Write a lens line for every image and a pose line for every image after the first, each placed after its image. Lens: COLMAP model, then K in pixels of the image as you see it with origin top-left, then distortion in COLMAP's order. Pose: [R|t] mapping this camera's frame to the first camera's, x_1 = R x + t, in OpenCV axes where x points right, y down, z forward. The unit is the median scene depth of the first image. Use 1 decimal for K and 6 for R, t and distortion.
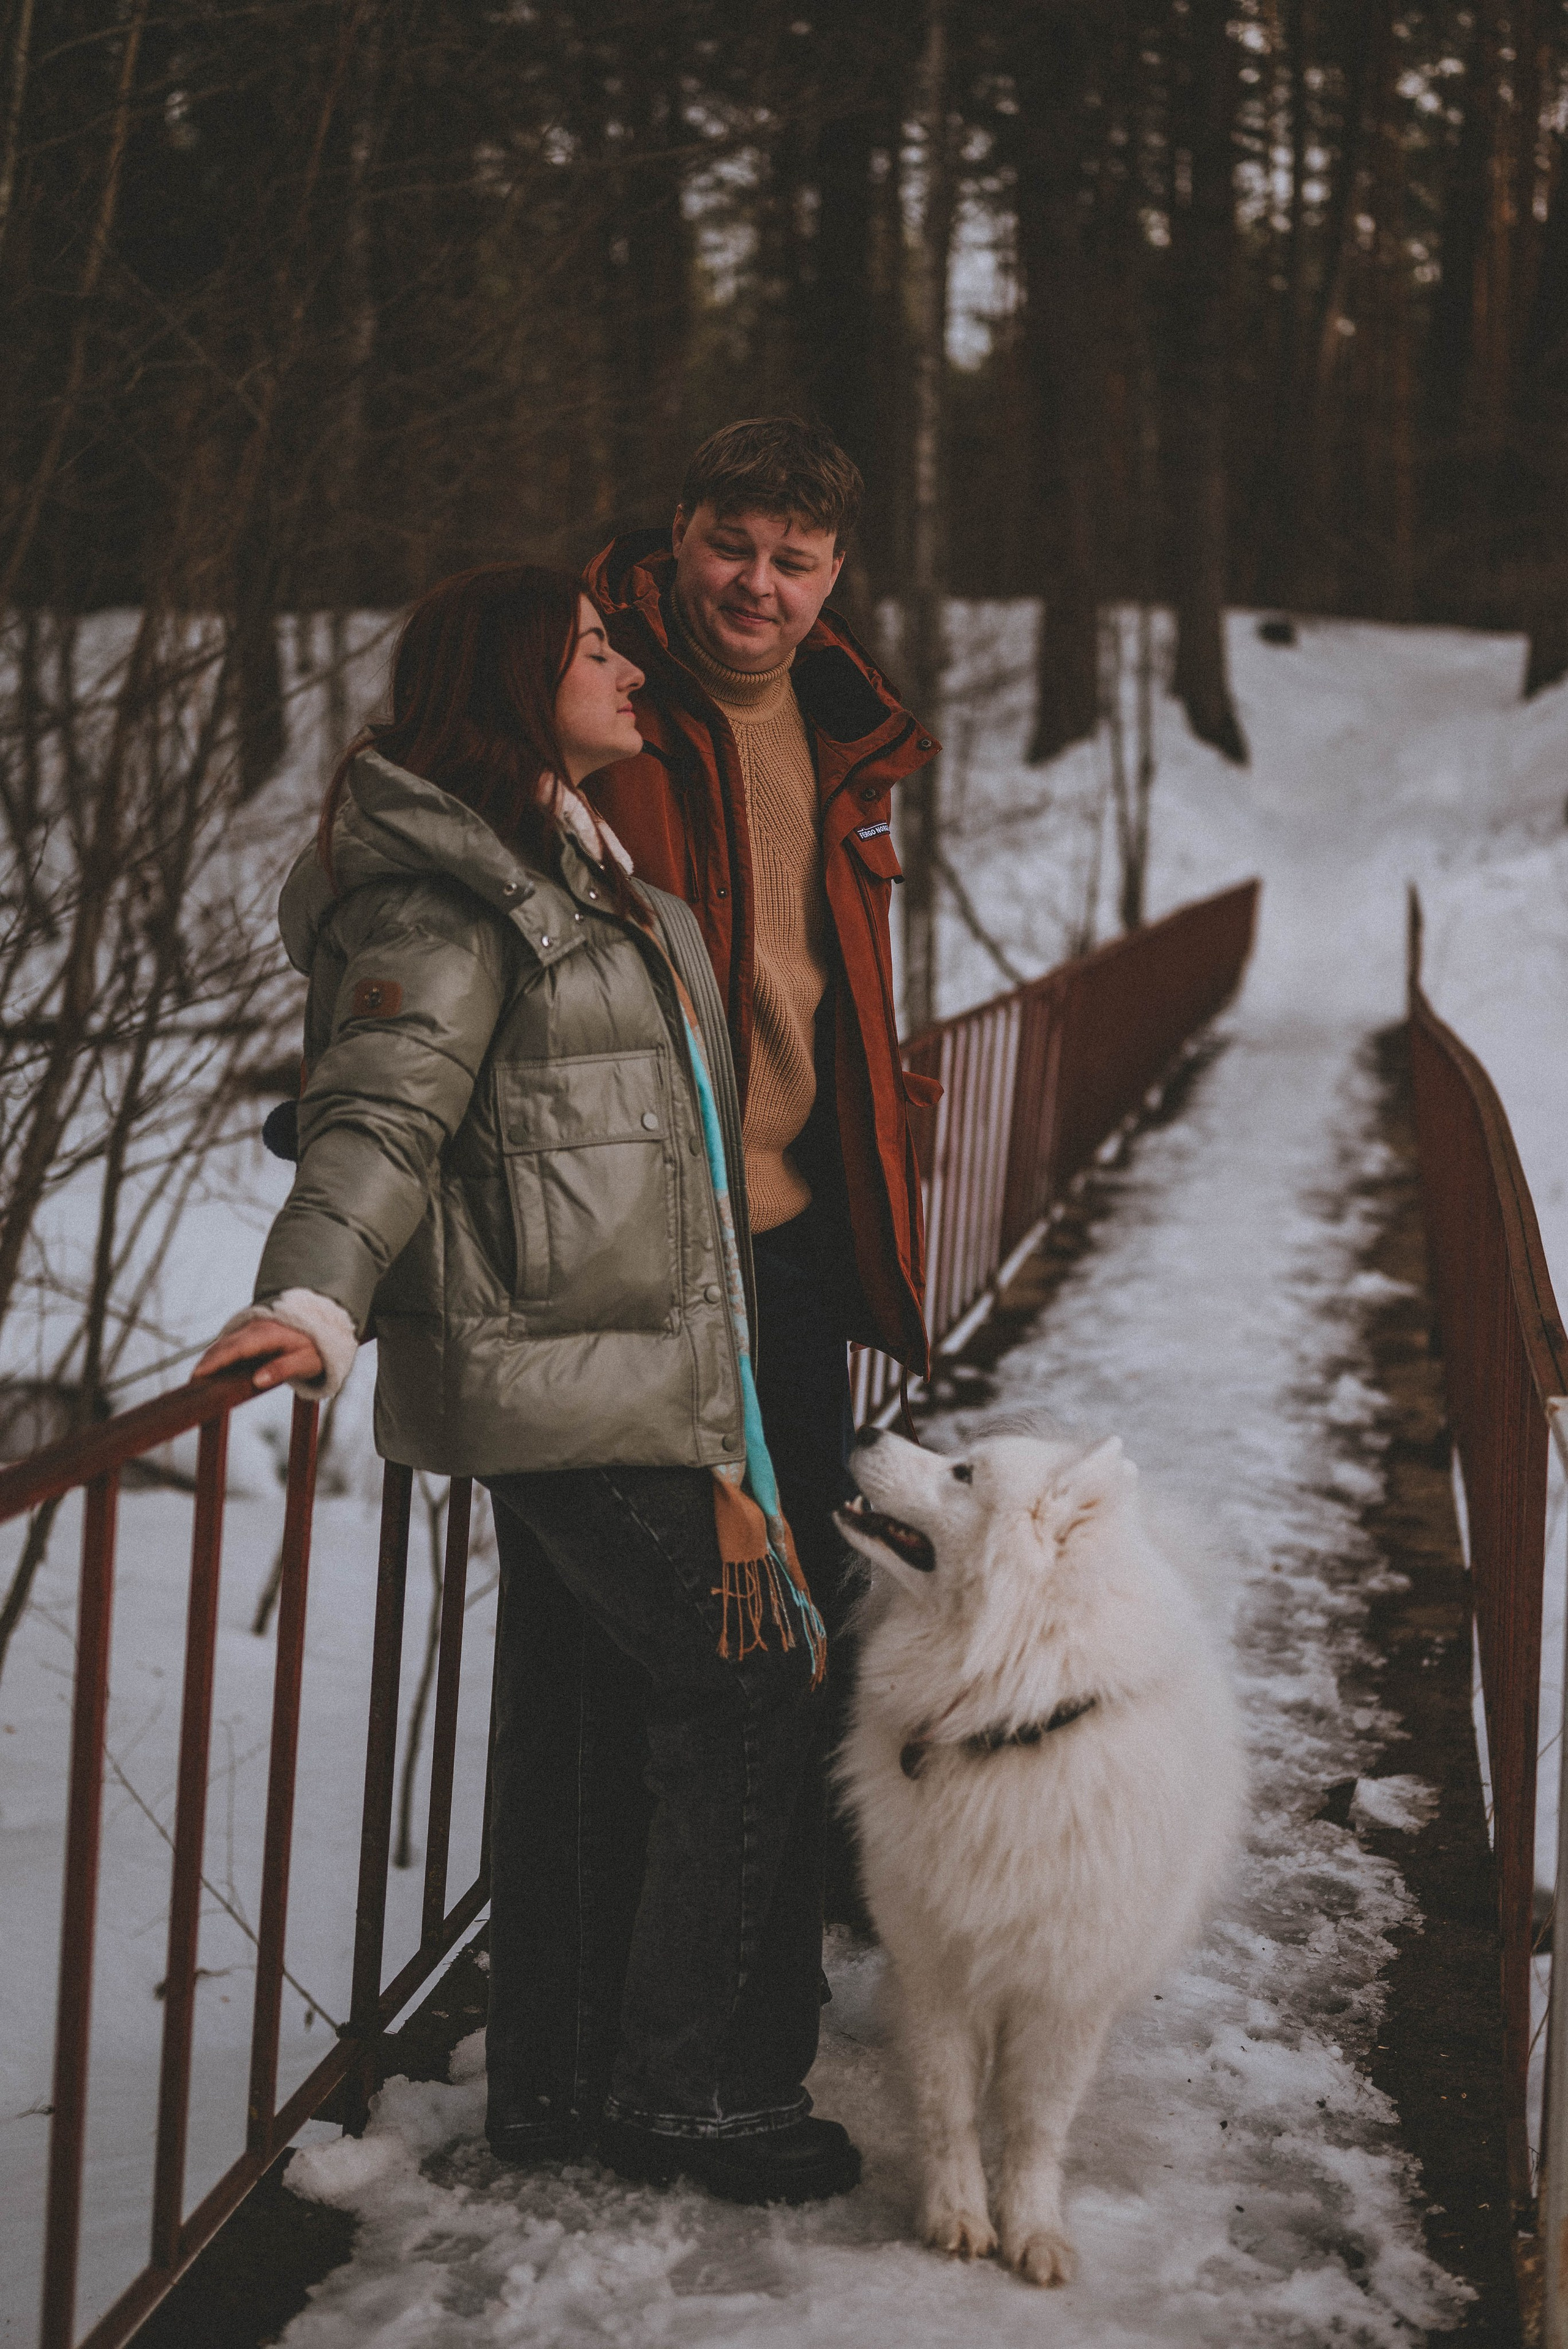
lens RADIAL K [[3400.2, 0, 782.6], [0, 3400.2, 1174.7], [0, 0, 1]] dist [-0.023219, 0.000000]
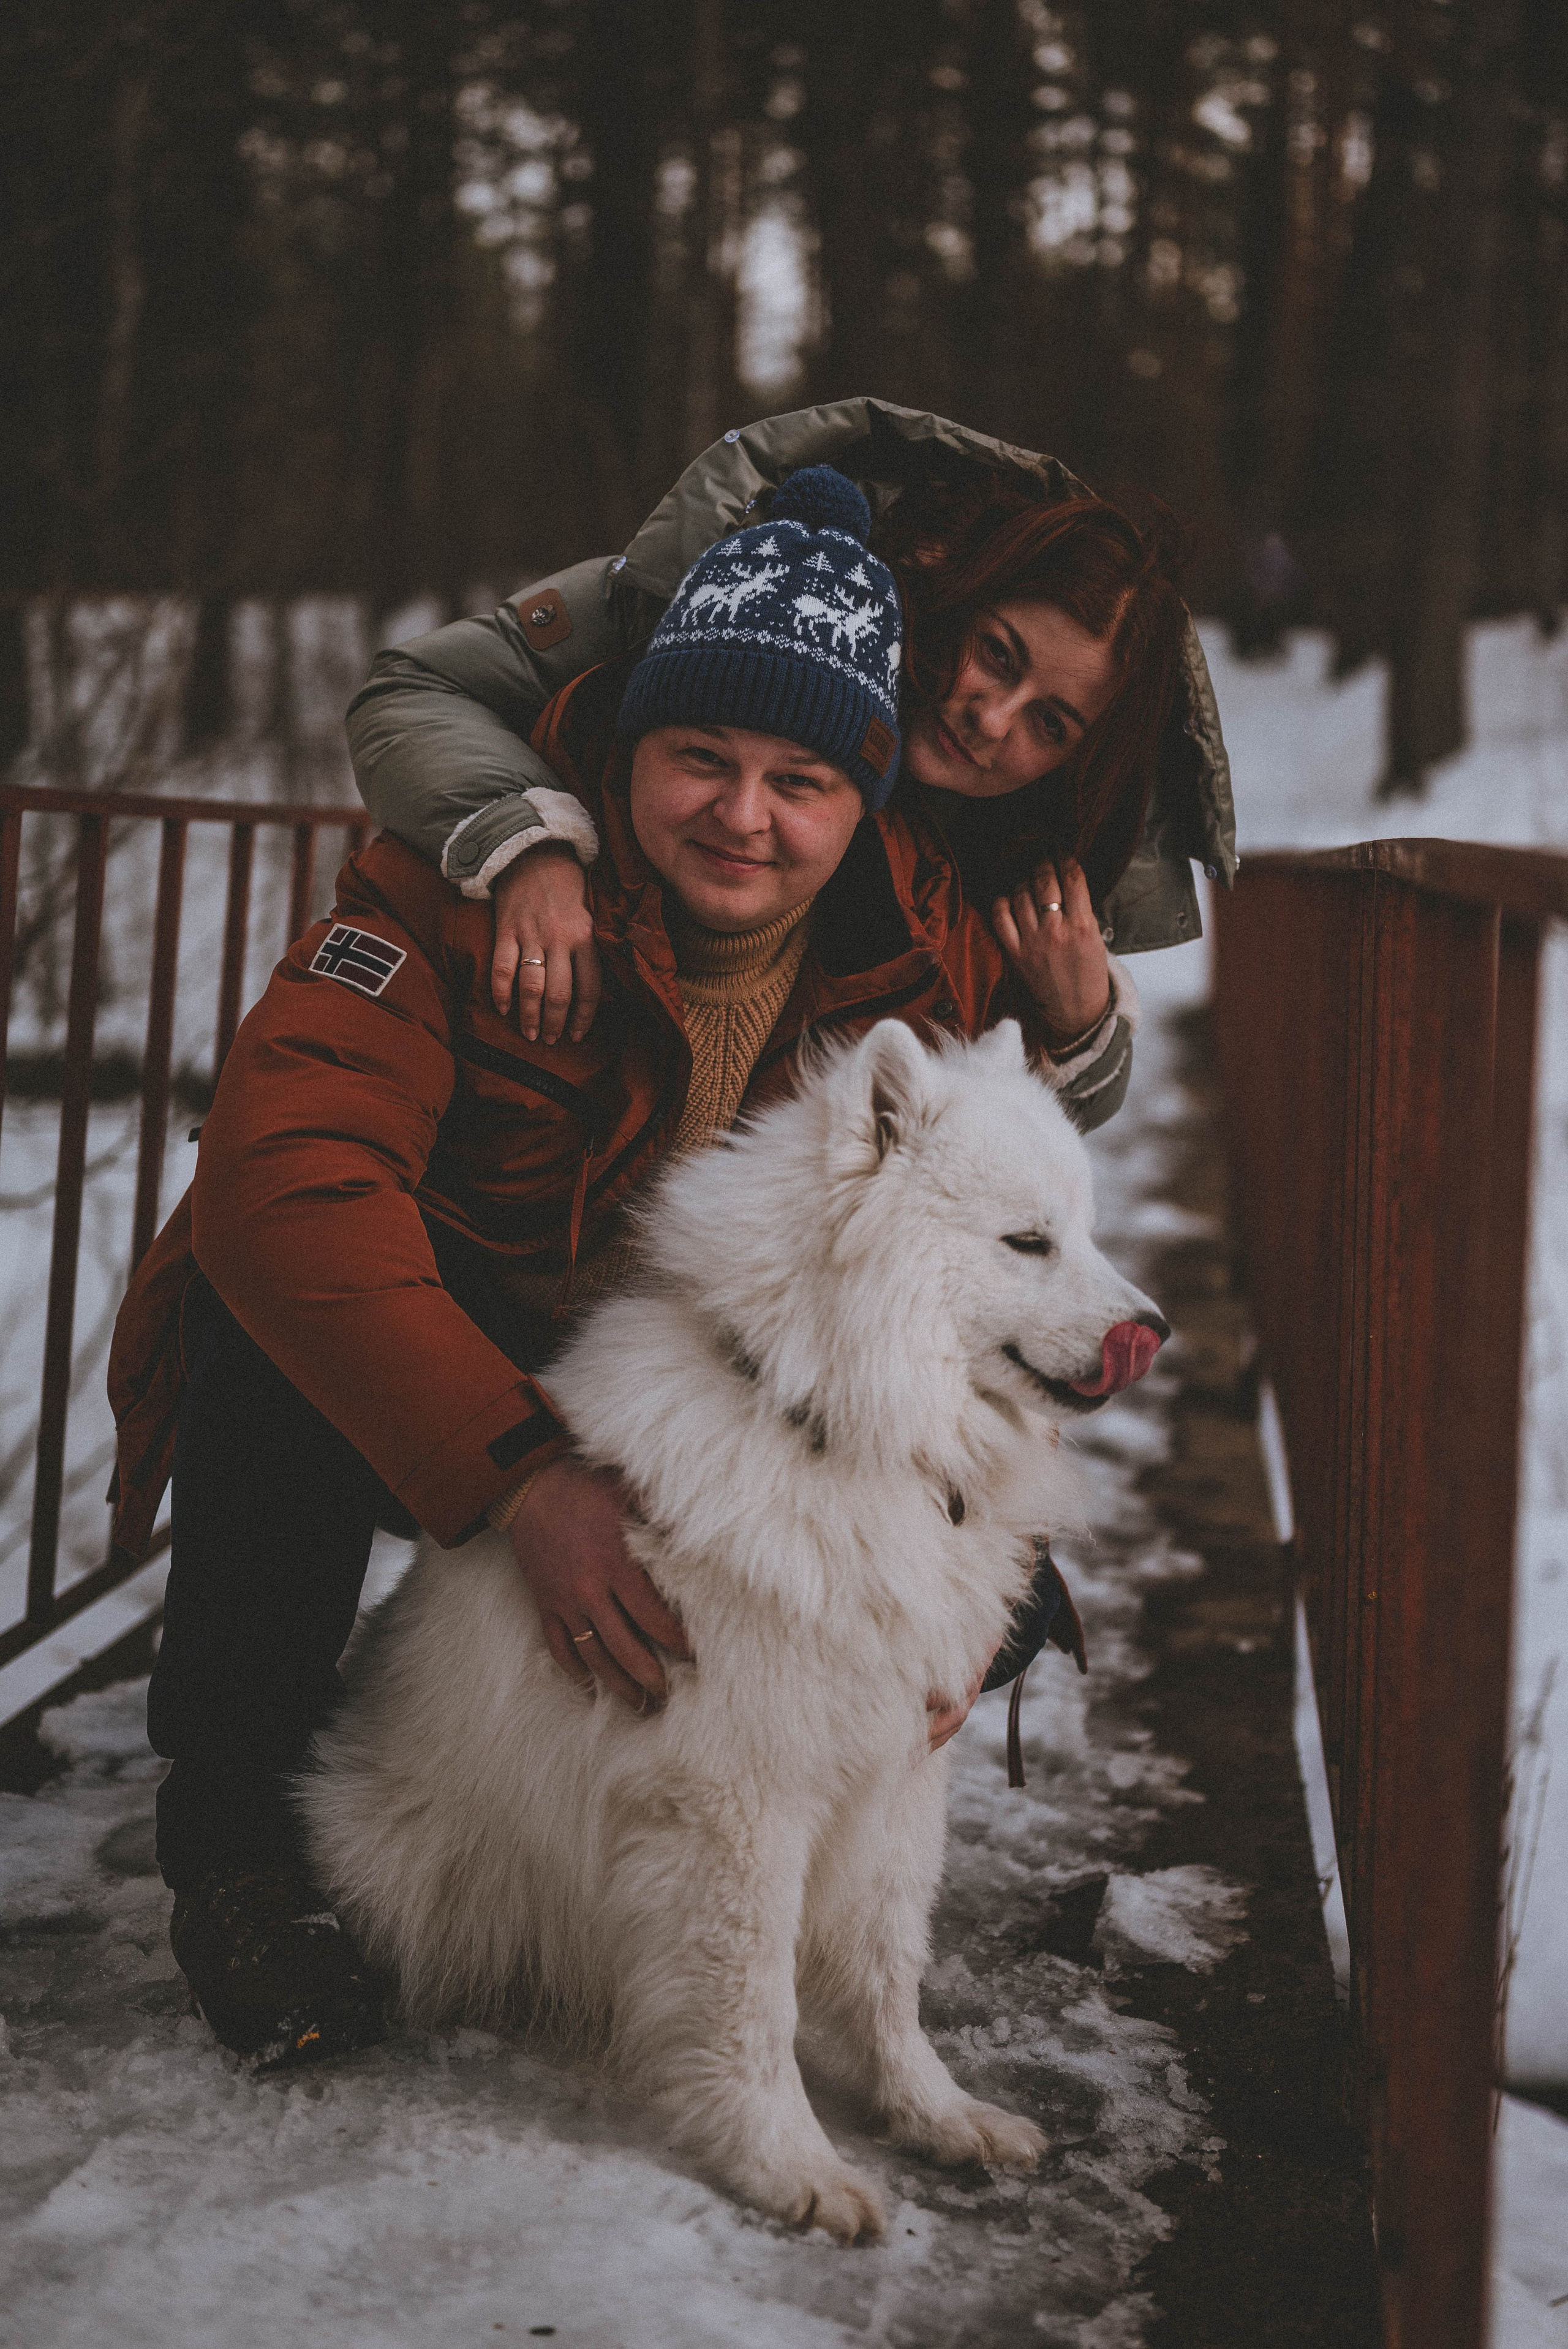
lens RADIAL K [[3400.2, 0, 785.1], [0, 3400.2, 1172.5], [0, 0, 1]] dist [-0.023219, 0.000000]
pose [[0.998342, 0.000604, 0.057565, 0.074522], [0.000022, 0.999941, -0.010868, 0.058798], [-0.057568, 0.010852, 0.998283, 0.390055]]
